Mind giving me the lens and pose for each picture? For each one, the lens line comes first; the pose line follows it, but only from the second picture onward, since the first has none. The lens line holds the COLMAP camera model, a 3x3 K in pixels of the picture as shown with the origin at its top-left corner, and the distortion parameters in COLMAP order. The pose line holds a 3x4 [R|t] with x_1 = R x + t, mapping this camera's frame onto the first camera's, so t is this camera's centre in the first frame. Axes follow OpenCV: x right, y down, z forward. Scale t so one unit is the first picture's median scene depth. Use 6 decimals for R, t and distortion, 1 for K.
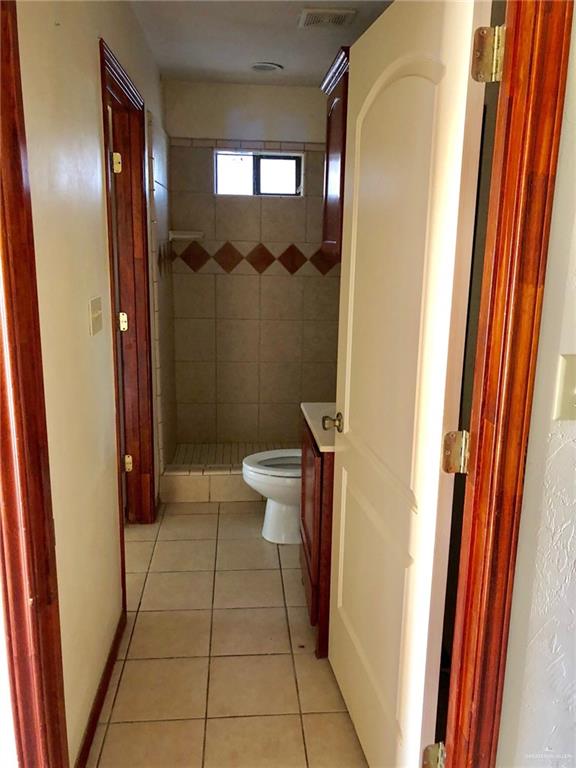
lens RADIAL K [[626.2, 0, 288.0], [0, 626.2, 384.0], [0, 0, 1]] dist [0.070513, -0.111291]
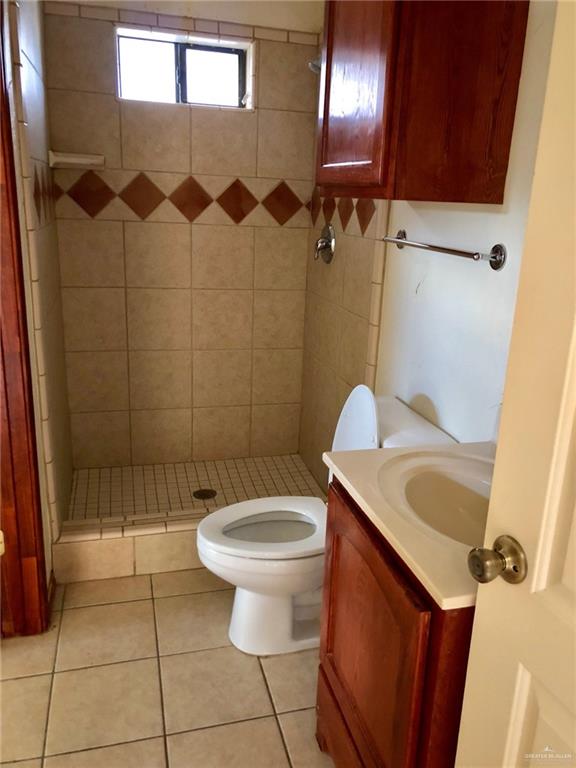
lens RADIAL K [[627.6, 0, 288.0], [0, 627.6, 384.0], [0, 0, 1]] dist [0.010546, 0.007892]
pose [[0.983980, -0.031663, 0.175443, -0.068300], [0.020242, 0.997581, 0.066508, -0.044213], [-0.177124, -0.061891, 0.982241, 0.307809]]
